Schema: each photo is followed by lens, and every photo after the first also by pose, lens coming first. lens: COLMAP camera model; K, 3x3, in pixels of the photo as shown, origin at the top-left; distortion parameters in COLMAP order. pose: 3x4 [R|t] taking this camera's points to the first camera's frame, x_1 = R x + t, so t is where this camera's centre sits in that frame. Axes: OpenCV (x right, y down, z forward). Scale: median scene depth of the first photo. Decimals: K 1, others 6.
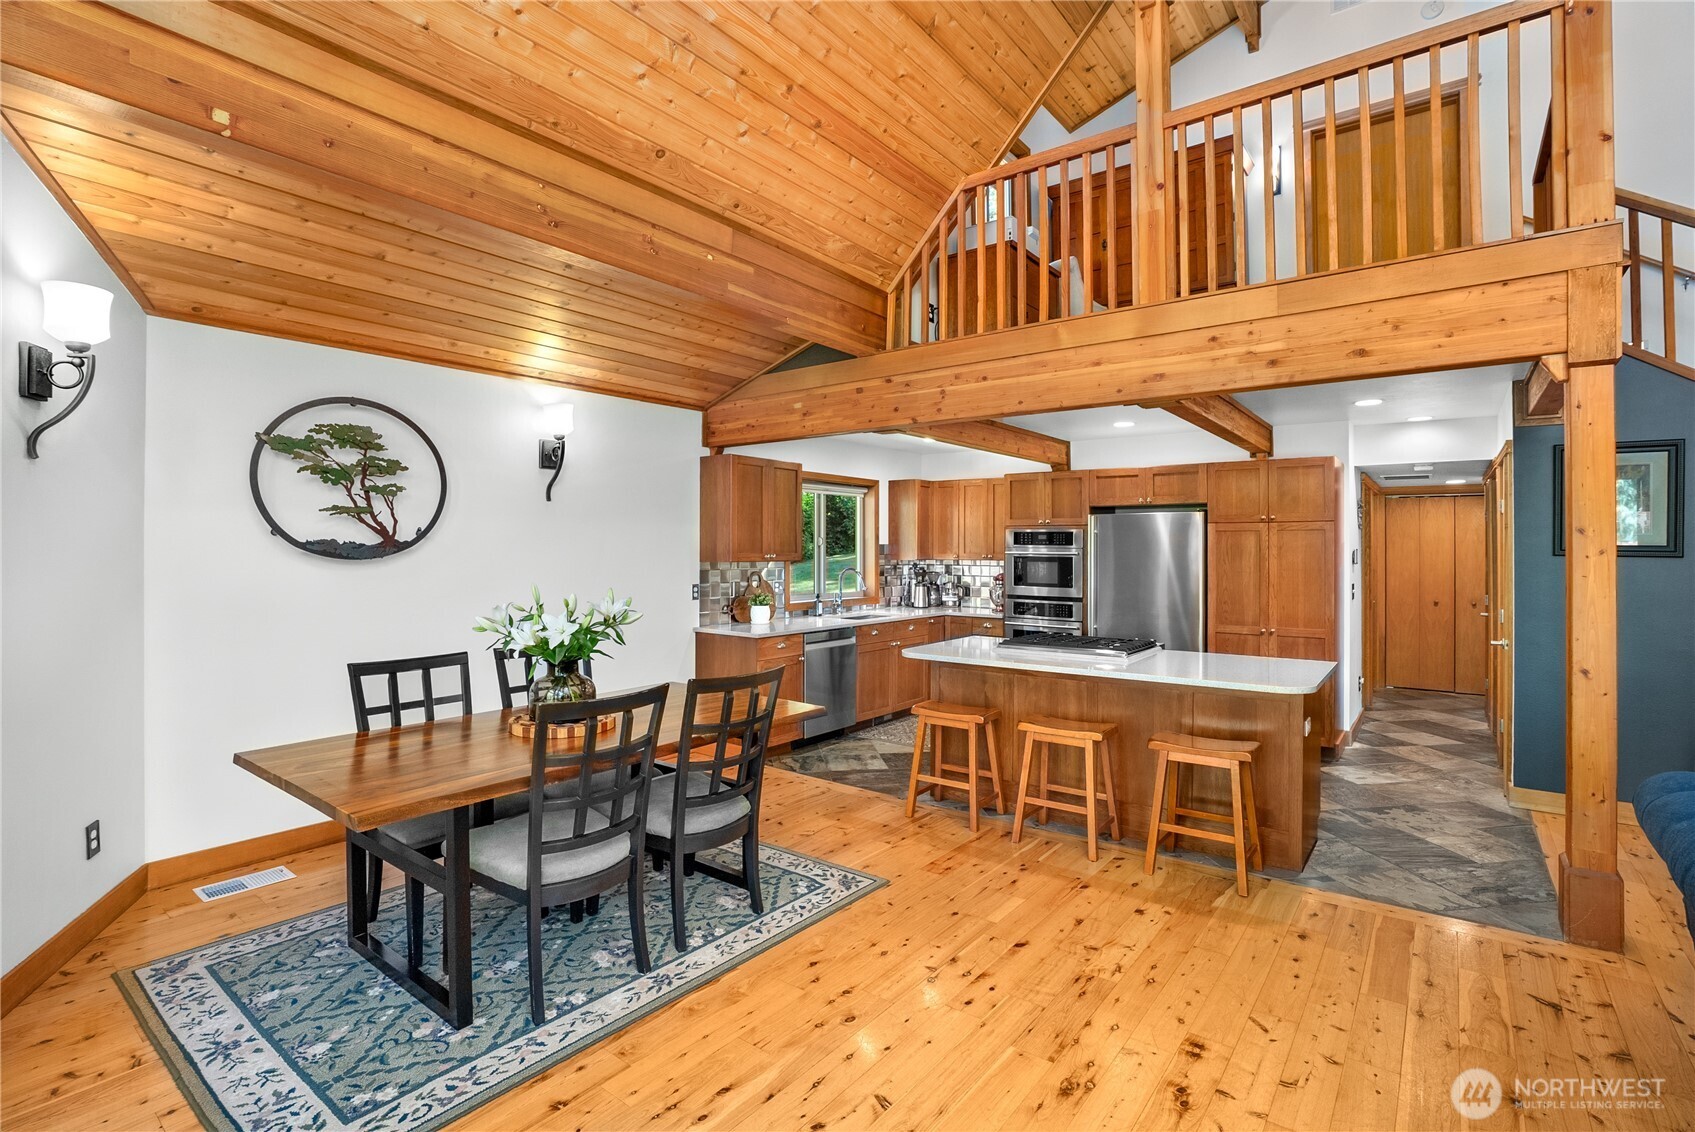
lens RADIAL K [[803.1, 0, 844.4], [0, 803.1, 539.2], [0, 0, 1]] dist [-0.030445, 0.000880]
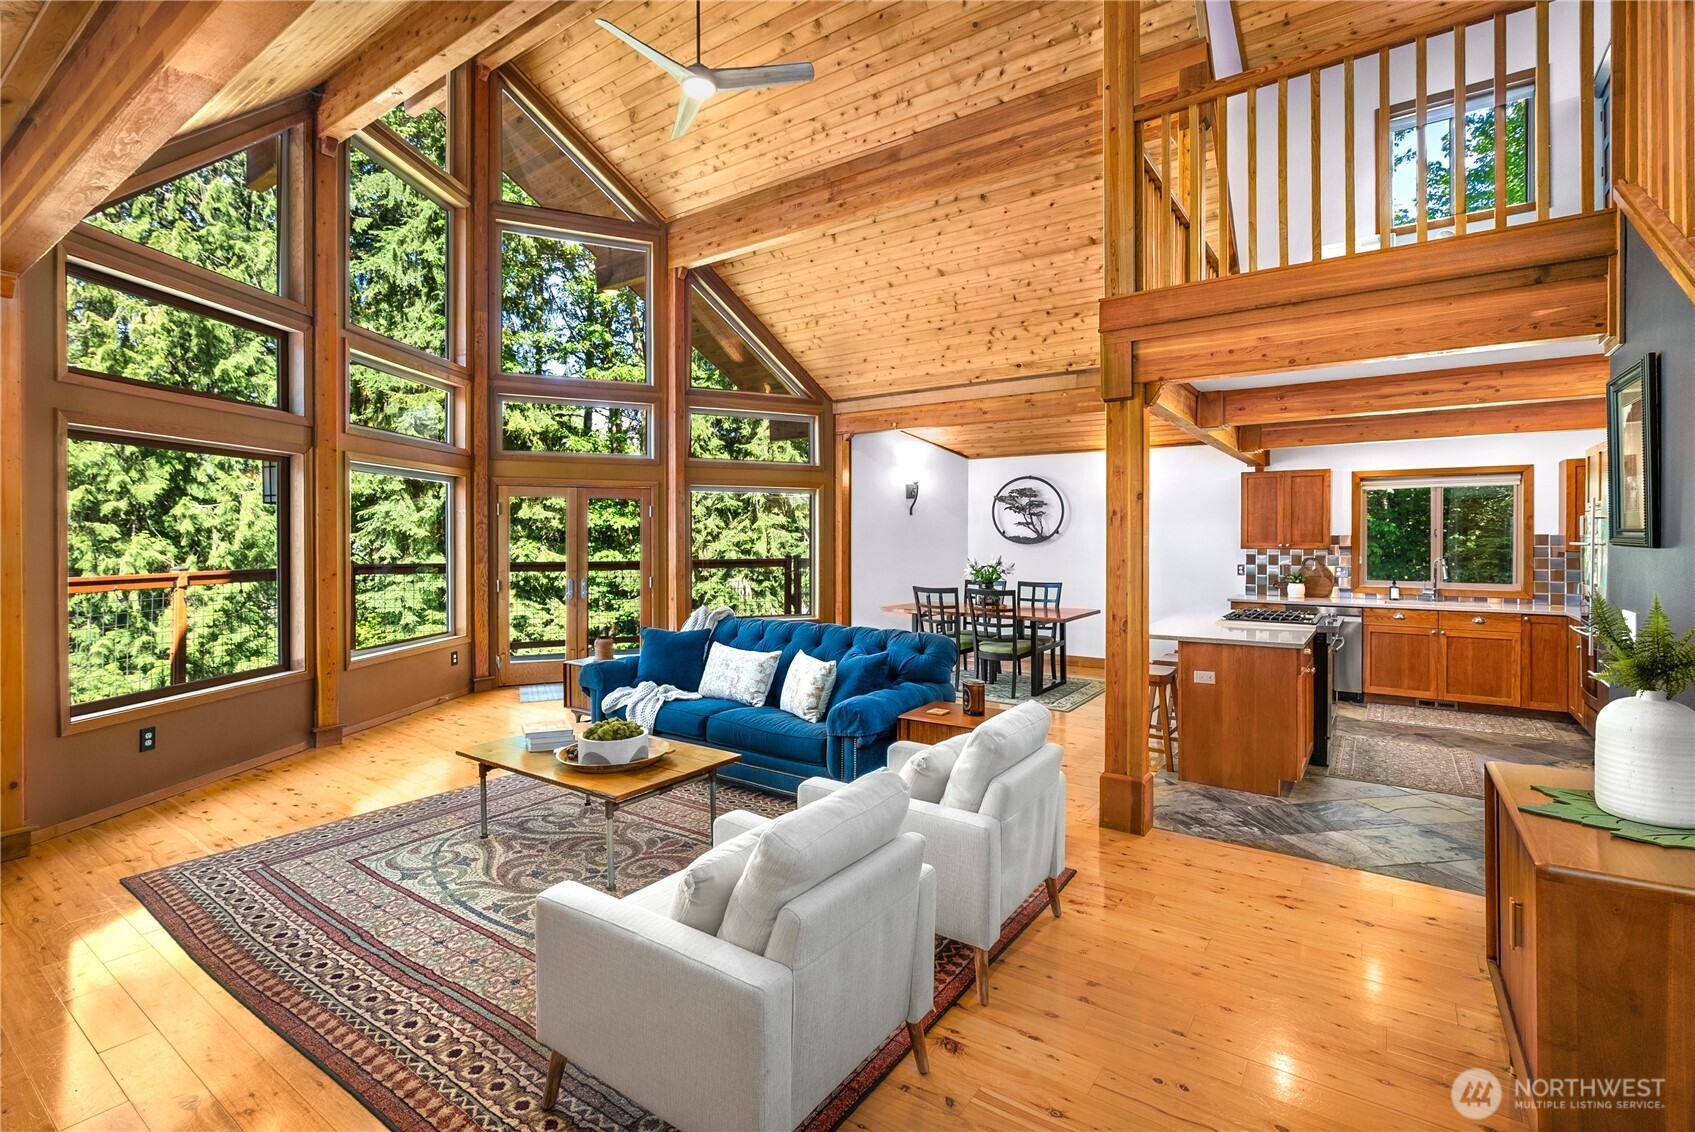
lens RADIAL K [[783.7, 0, 852.7], [0, 783.7, 542.4], [0, 0, 1]] dist [-0.000706, 0.000925]
pose [[0.044161, 0.000316, -0.999024, 1.177583], [0.008542, 0.999963, 0.000694, 0.010121], [0.998988, -0.008564, 0.044156, 0.250885]]
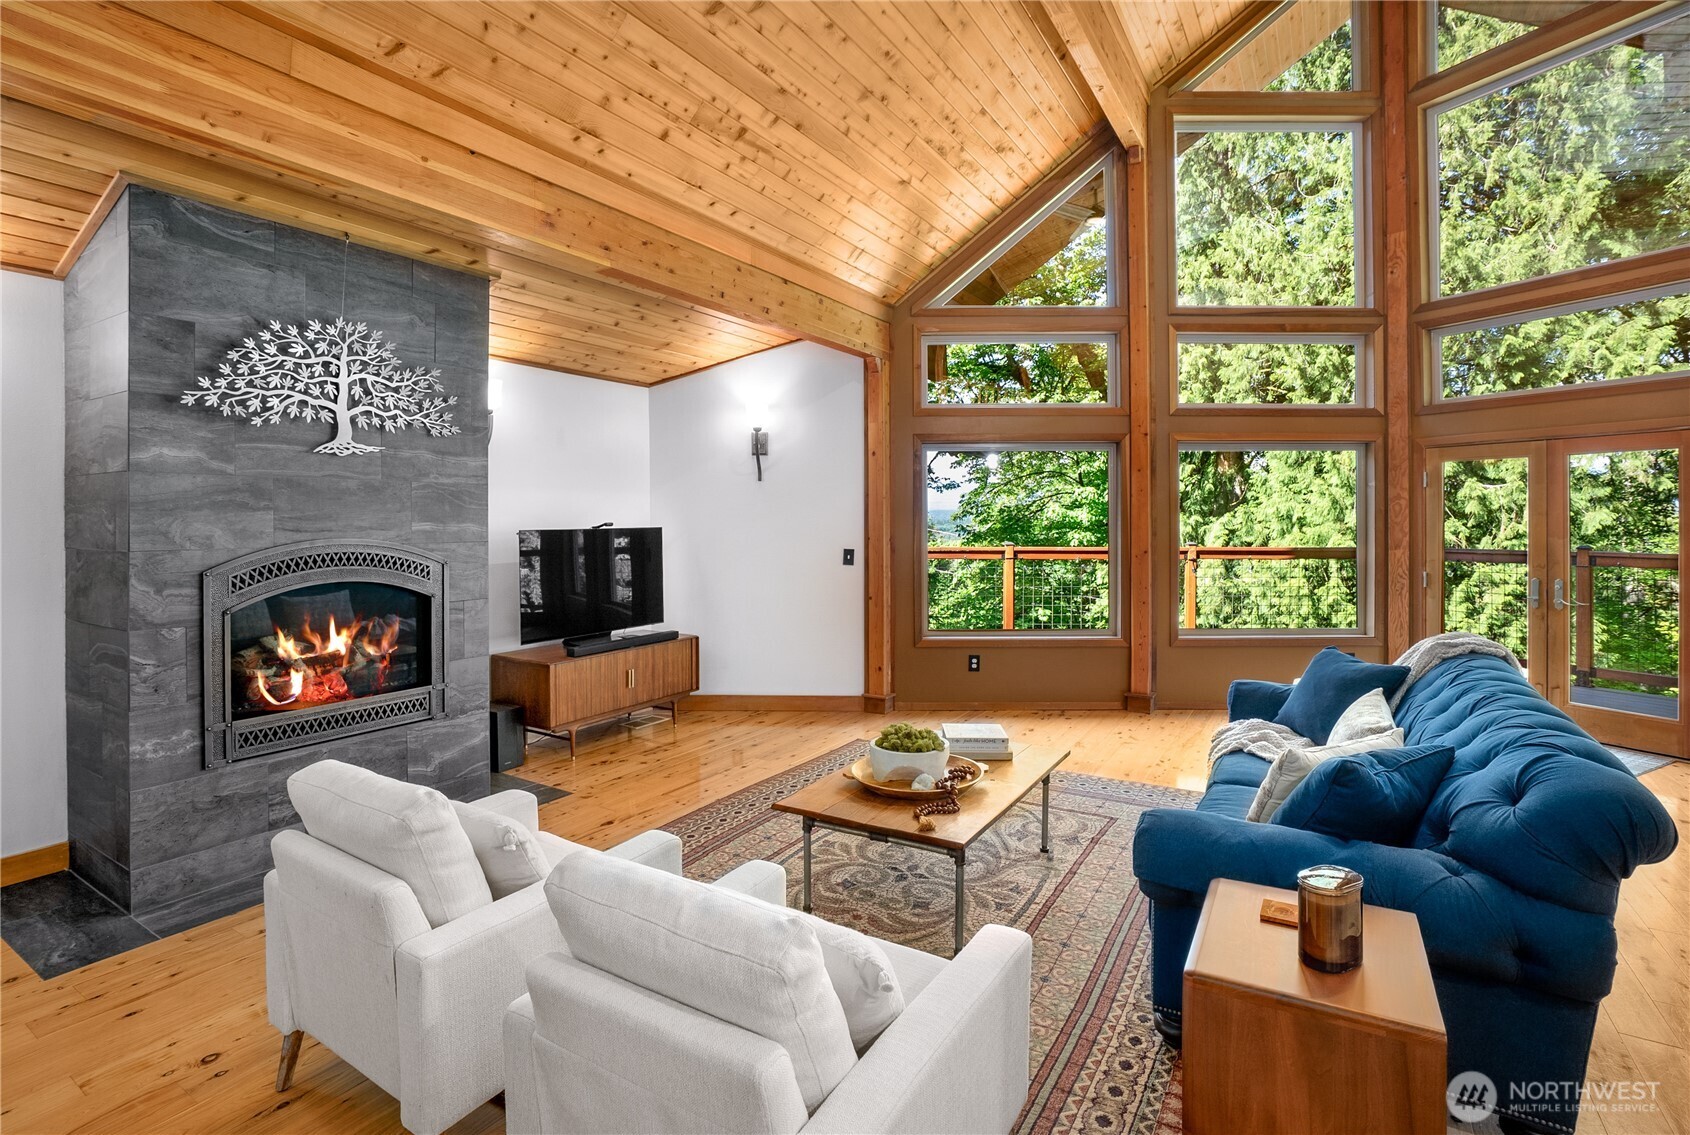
lens RADIAL K [[781.3, 0, 850.2], [0, 781.3, 543.9], [0, 0, 1]] dist [-0.000706, 0.000925]
pose [[-0.993775, 0.003002, -0.111368, 0.678606], [0.000993, 0.999836, 0.018094, 0.013525], [0.111404, 0.017871, -0.993614, 0.633452]]
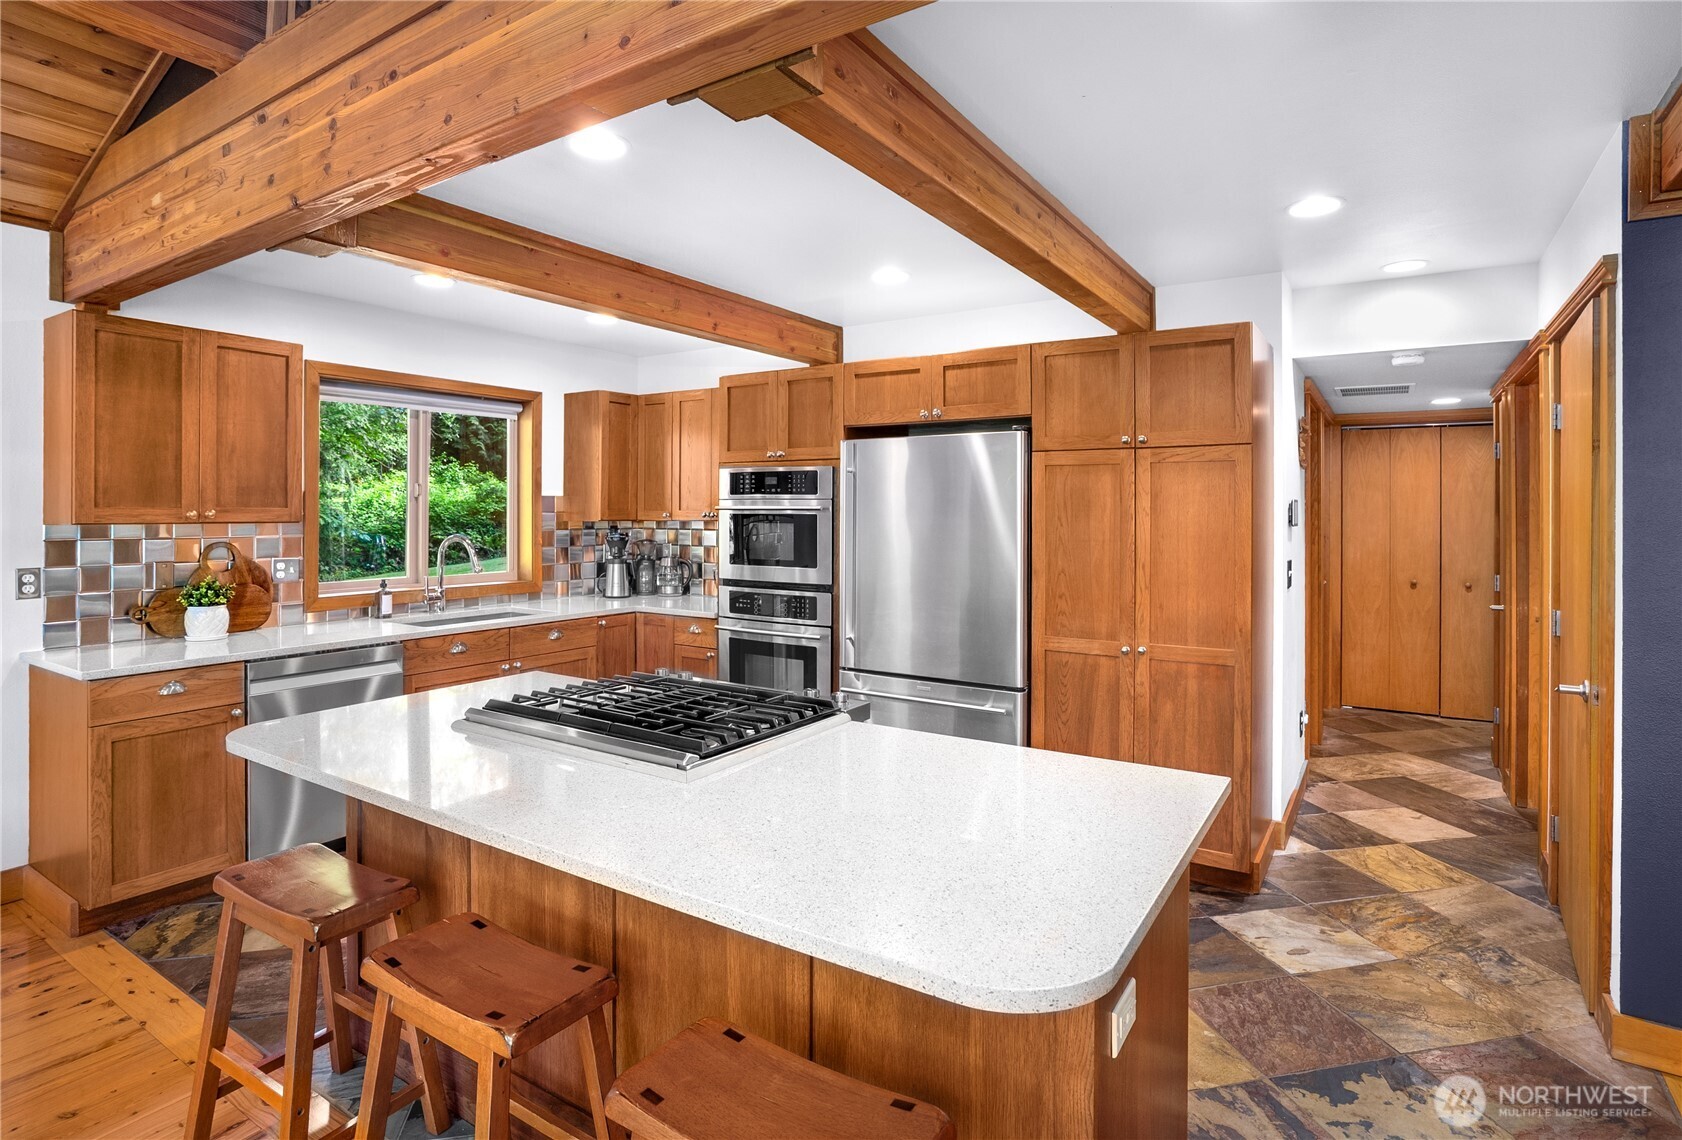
lens RADIAL K [[868.3, 0, 820.7], [0, 868.3, 511.4], [0, 0, 1]] dist [-0.023855, 0.001510]
pose [[0.998175, -0.001732, 0.060364, 0.284338], [0.001055, 0.999936, 0.011239, 0.014437], [-0.060380, -0.011155, 0.998113, 0.426451]]
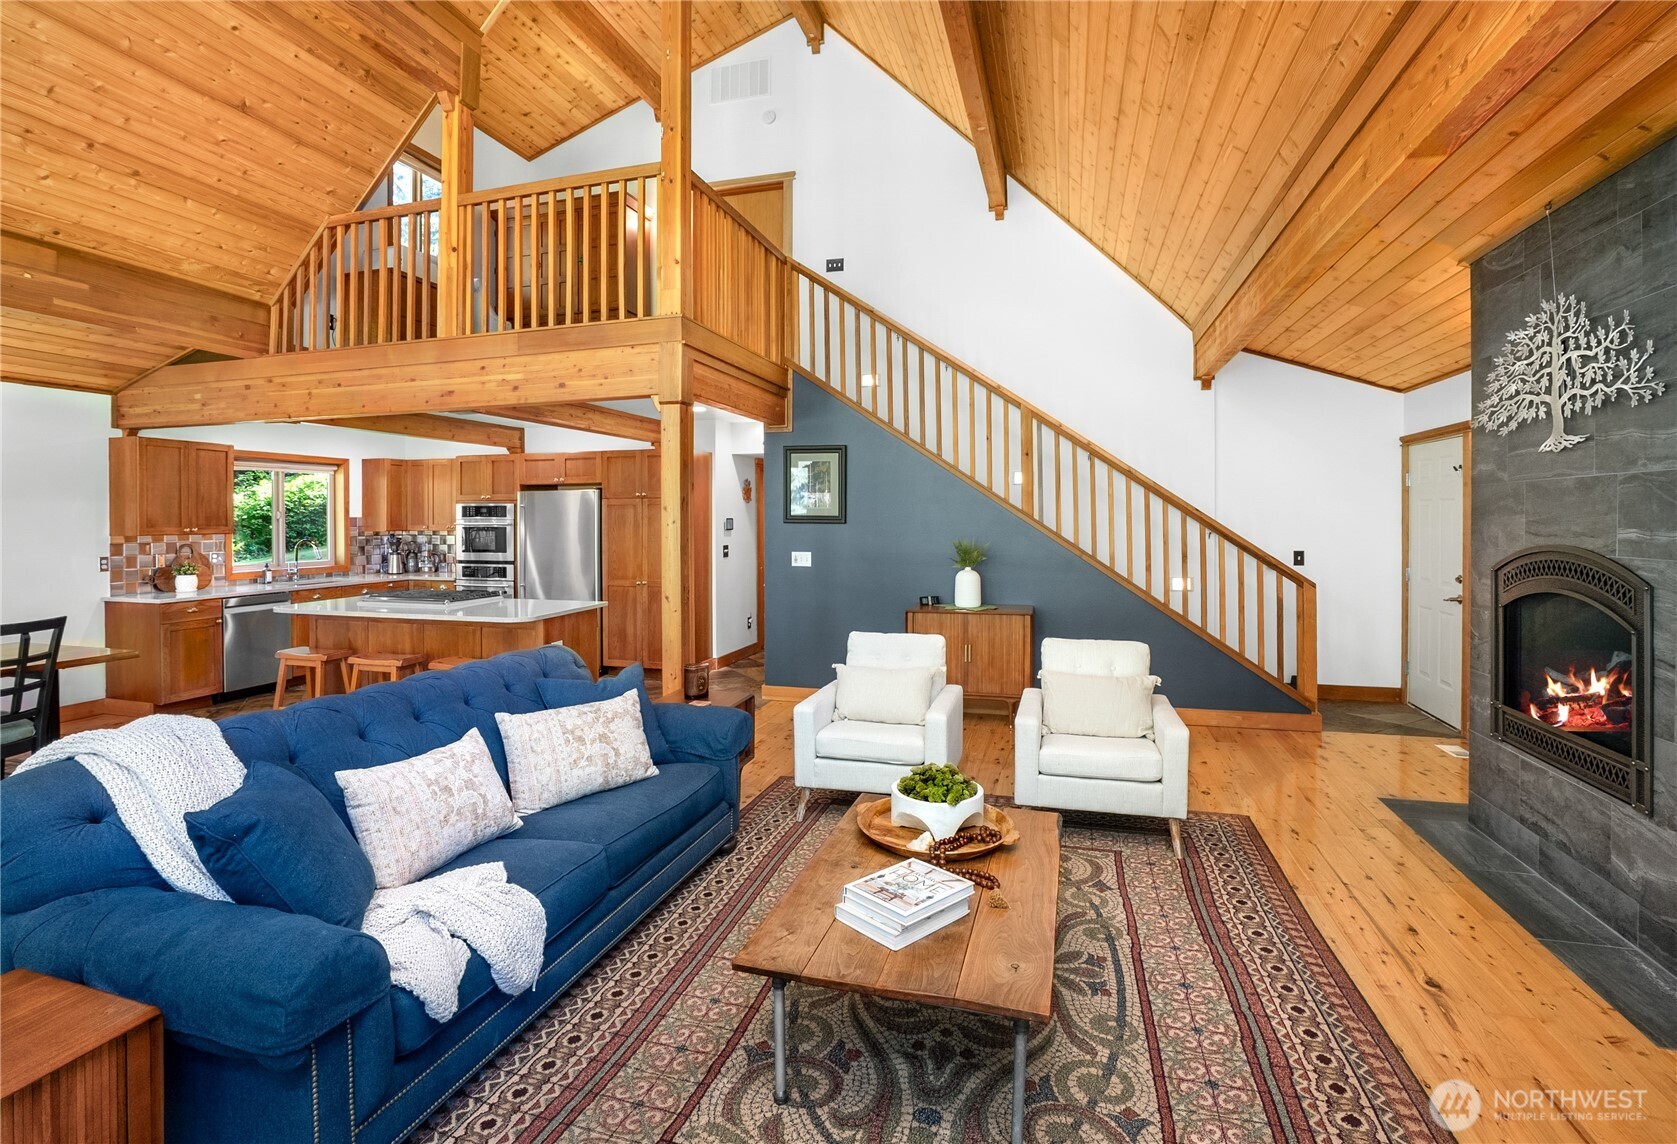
lens RADIAL K [[814.4, 0, 814.3], [0, 814.4, 522.9], [0, 0, 1]] dist [-0.051119, 0.023372]
pose [[0.935425, -0.010091, 0.353380, 0.327218], [0.003541, 0.999810, 0.019175, -0.006334], [-0.353507, -0.016686, 0.935283, -0.326309]]
